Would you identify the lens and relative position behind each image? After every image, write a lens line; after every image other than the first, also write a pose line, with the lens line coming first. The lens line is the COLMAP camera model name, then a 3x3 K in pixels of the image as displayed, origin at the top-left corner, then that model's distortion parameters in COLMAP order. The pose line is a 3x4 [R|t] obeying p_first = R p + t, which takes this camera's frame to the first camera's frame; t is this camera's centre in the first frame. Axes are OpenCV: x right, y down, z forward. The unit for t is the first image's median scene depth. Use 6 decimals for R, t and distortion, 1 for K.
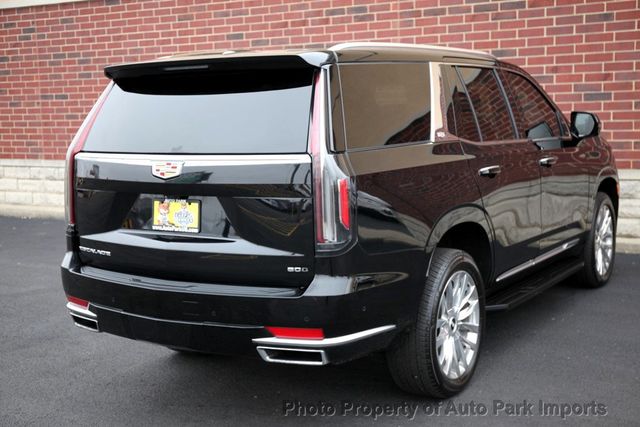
lens RADIAL K [[911.5, 0, 318.2], [0, 911.5, 209.0], [0, 0, 1]] dist [0.018753, 0.000000]
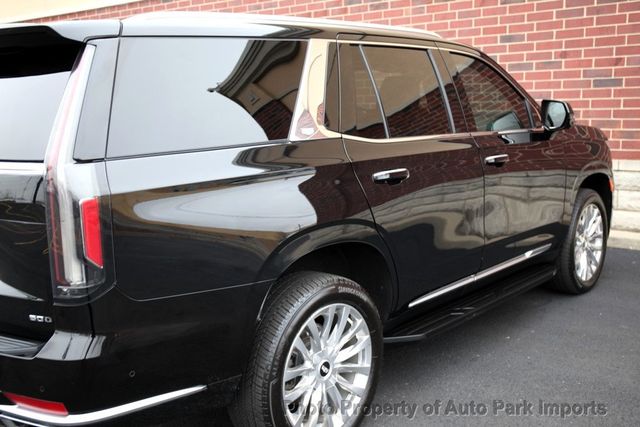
lens RADIAL K [[719.8, 0, 320.9], [0, 719.8, 218.6], [0, 0, 1]] dist [-0.010925, 0.000000]
pose [[0.987443, 0.022021, -0.156431, 0.215465], [-0.012665, 0.998084, 0.060555, -0.039085], [0.157464, -0.057814, 0.985831, 0.344144]]
